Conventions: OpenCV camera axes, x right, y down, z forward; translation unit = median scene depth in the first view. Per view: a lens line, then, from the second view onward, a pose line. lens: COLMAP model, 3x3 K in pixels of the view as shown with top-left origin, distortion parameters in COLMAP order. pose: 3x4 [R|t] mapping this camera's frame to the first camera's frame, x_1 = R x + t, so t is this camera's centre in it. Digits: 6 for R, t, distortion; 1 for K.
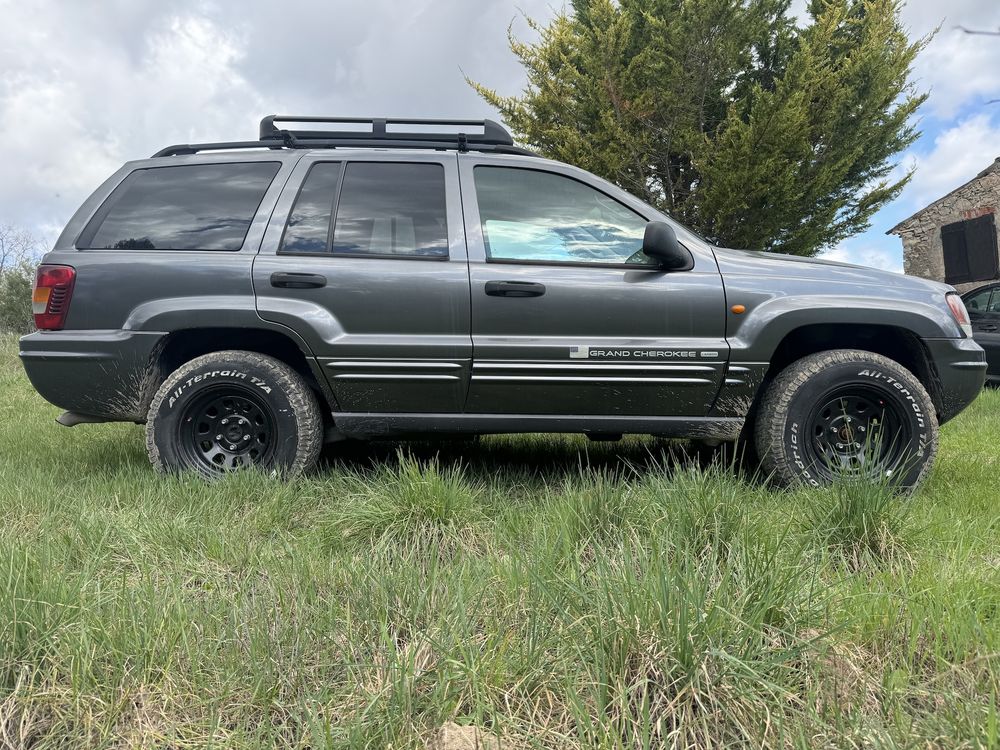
lens RADIAL K [[704.2, 0, 500.8], [0, 704.2, 381.3], [0, 0, 1]] dist [0.033939, -0.070908]
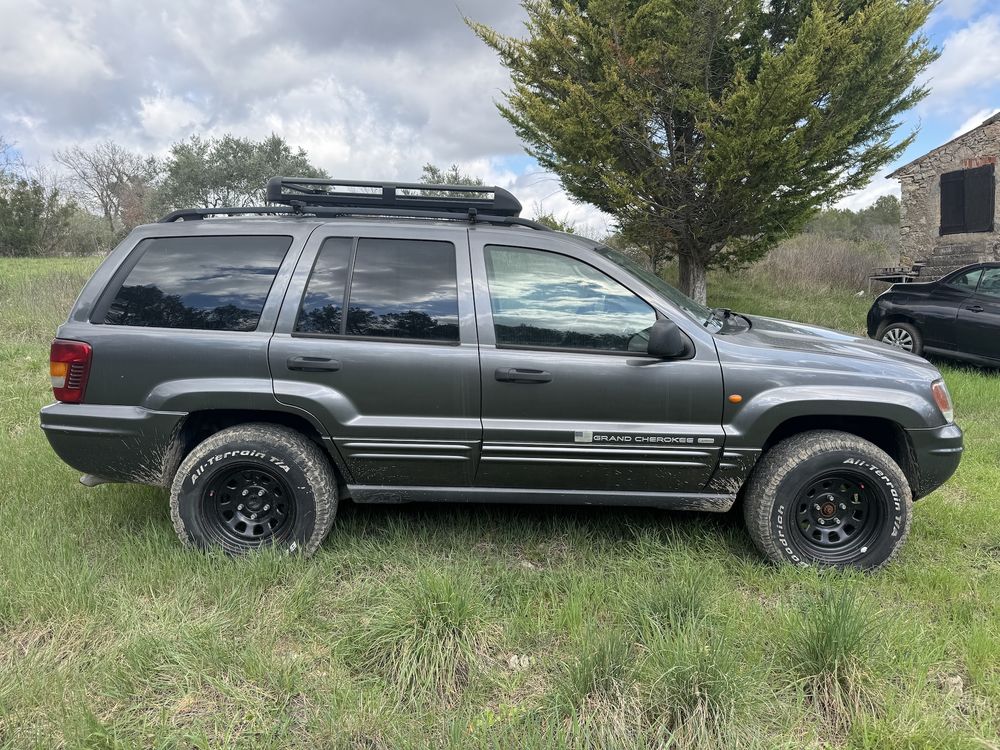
lens RADIAL K [[706.2, 0, 505.9], [0, 706.2, 376.2], [0, 0, 1]] dist [0.027733, -0.061528]
pose [[0.999596, 0.014007, 0.024729, -0.031359], [-0.017187, 0.990903, 0.133477, -0.265061], [-0.022635, -0.133848, 0.990743, -0.029821]]
